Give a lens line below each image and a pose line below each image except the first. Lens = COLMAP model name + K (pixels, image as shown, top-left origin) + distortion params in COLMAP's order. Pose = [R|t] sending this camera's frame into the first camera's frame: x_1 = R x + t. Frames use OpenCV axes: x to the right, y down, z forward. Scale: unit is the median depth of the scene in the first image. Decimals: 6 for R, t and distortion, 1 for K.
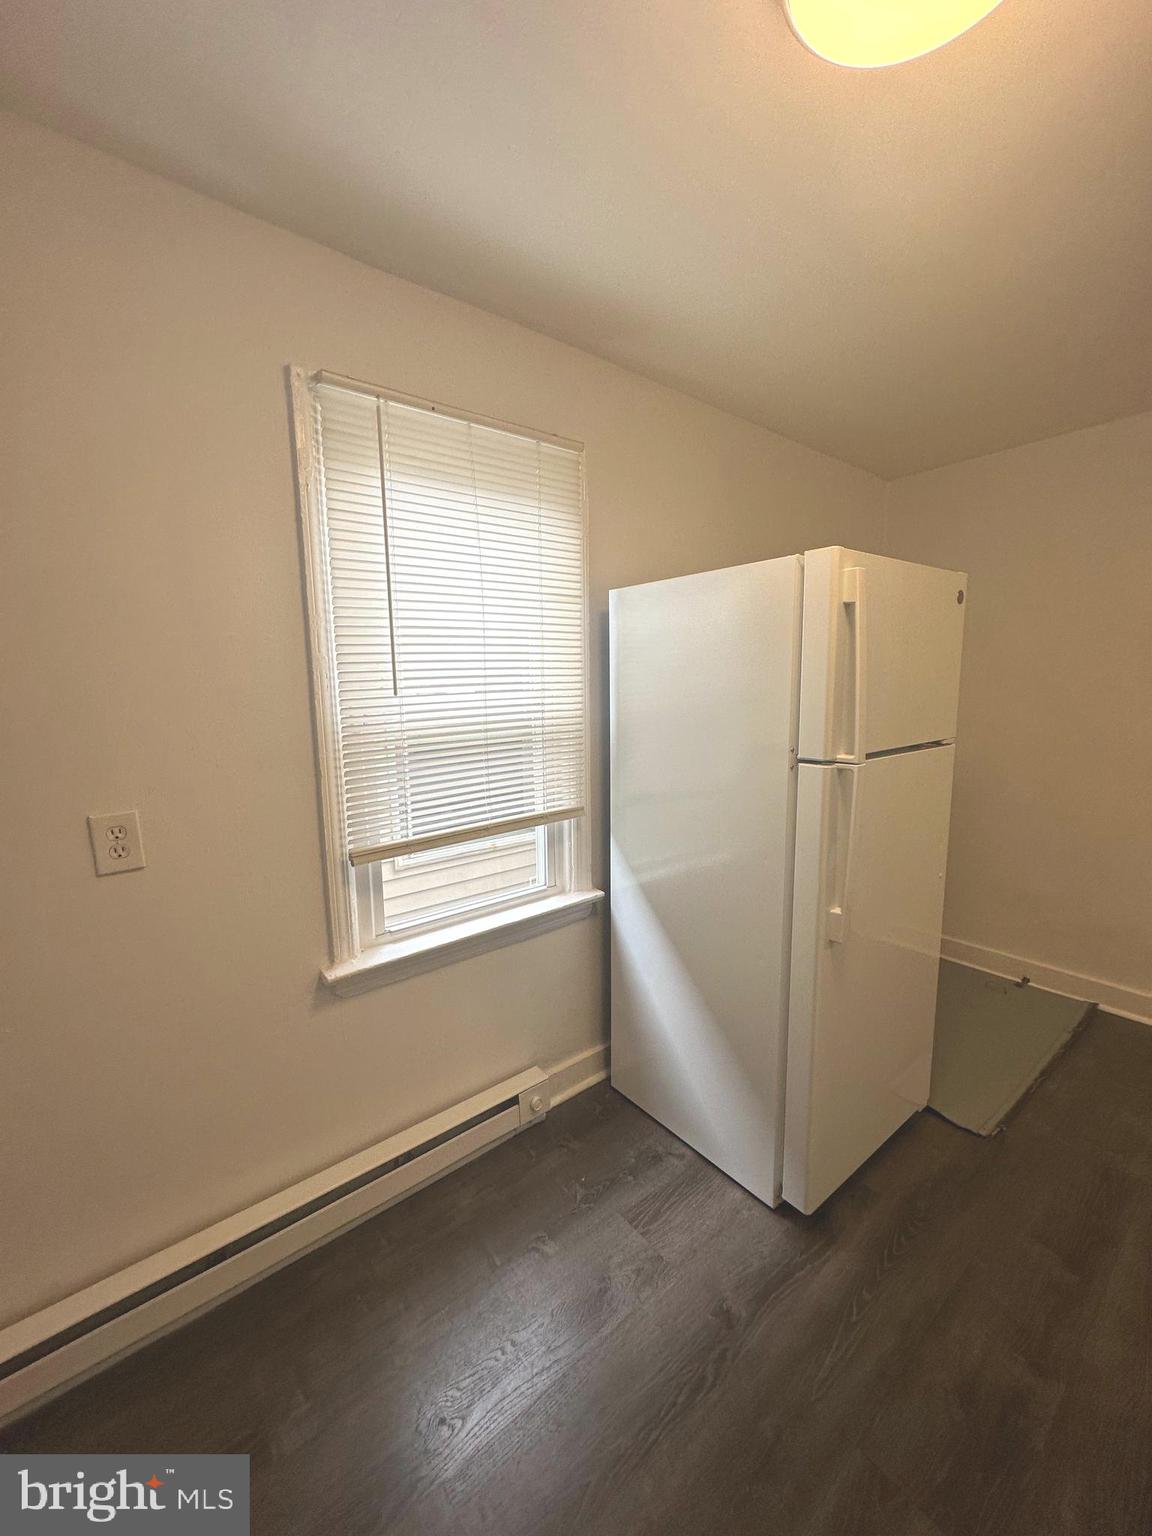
lens RADIAL K [[610.7, 0, 575.1], [0, 610.7, 767.7], [0, 0, 1]] dist [0.001617, -0.000608]
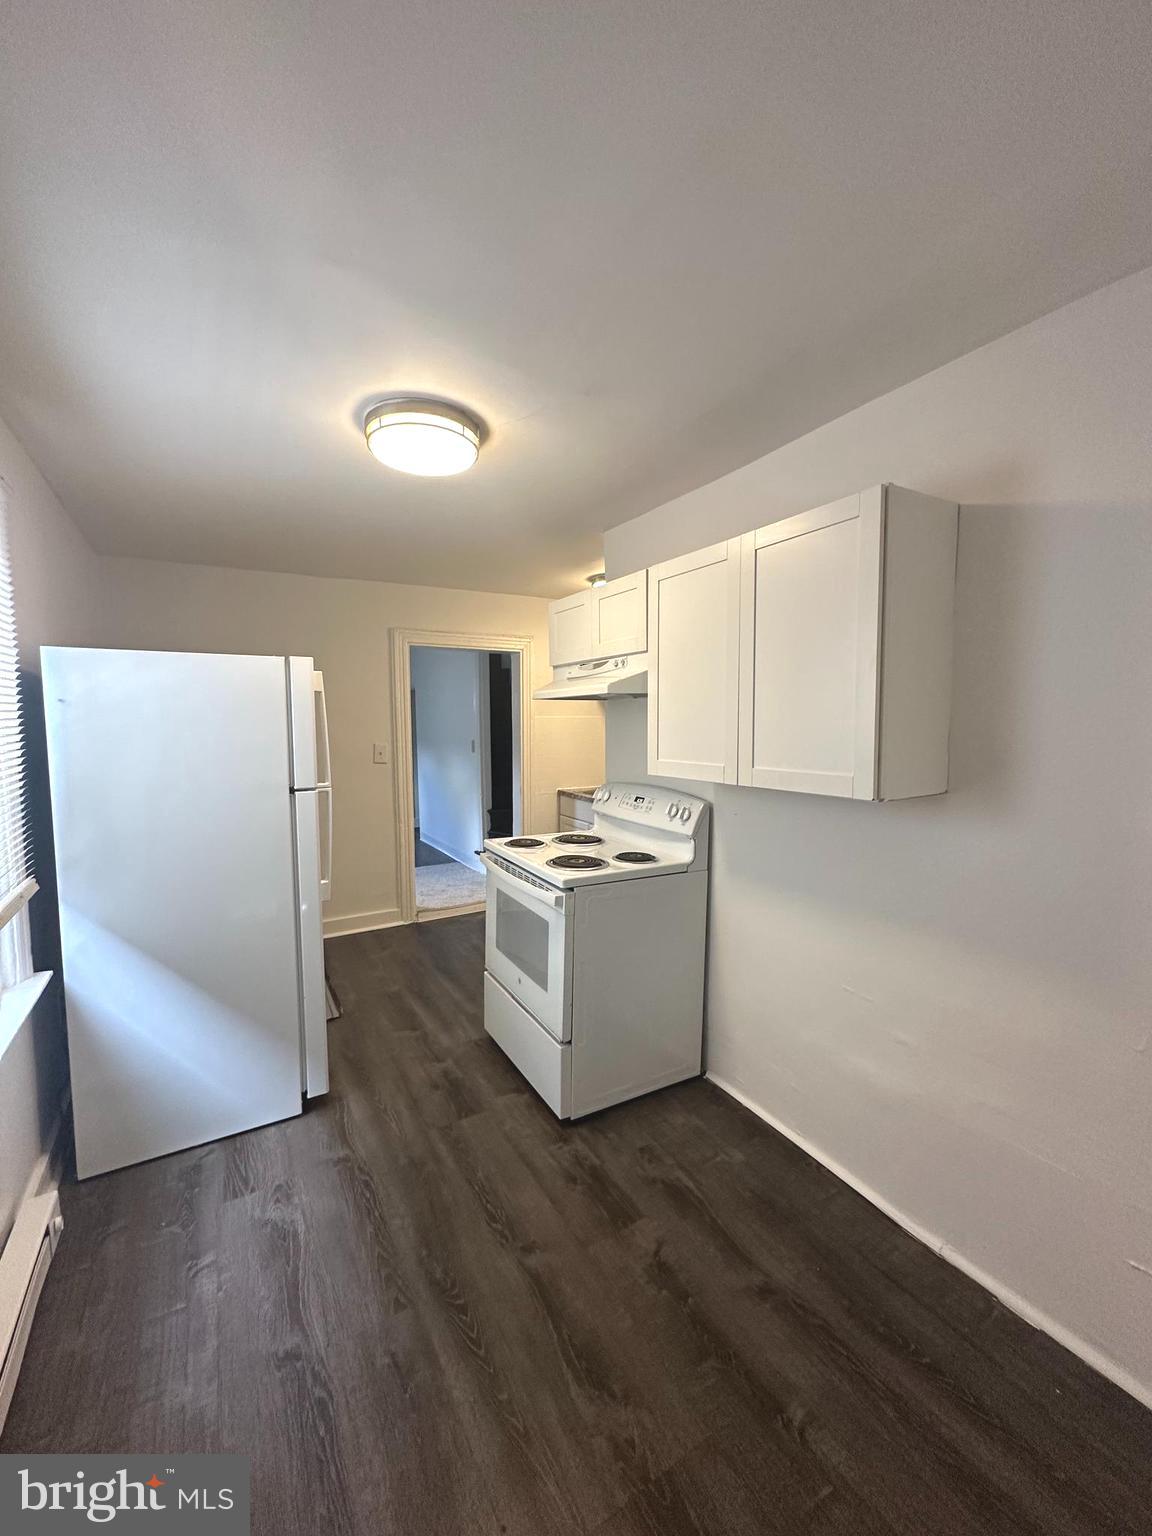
lens RADIAL K [[610.7, 0, 576.4], [0, 610.7, 762.5], [0, 0, 1]] dist [0.001617, -0.000608]
pose [[0.138675, -0.057629, 0.988660, -1.047130], [0.137869, 0.989708, 0.038352, -0.042587], [-0.980694, 0.130987, 0.145193, 0.087755]]
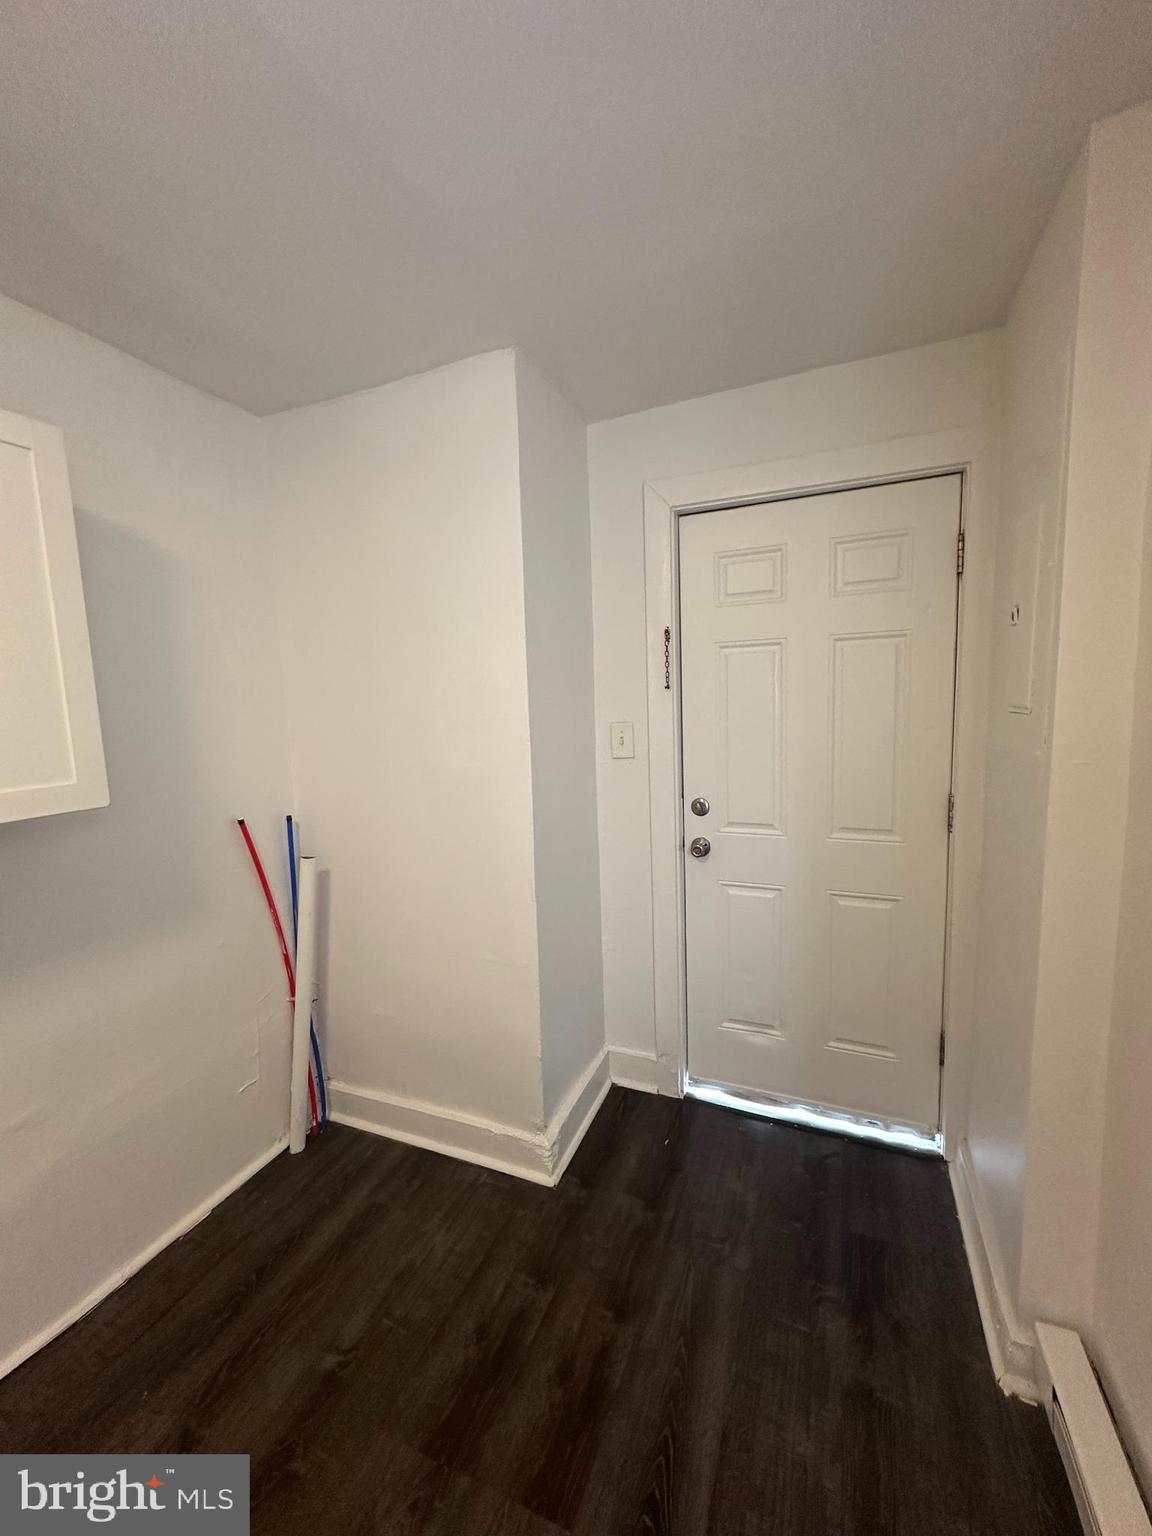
lens RADIAL K [[610.7, 0, 575.6], [0, 610.7, 769.3], [0, 0, 1]] dist [0.001617, -0.000608]
pose [[-0.880554, 0.099157, -0.463456, -0.135098], [-0.016544, 0.970842, 0.239147, -0.143143], [0.473656, 0.218250, -0.853239, 0.830981]]
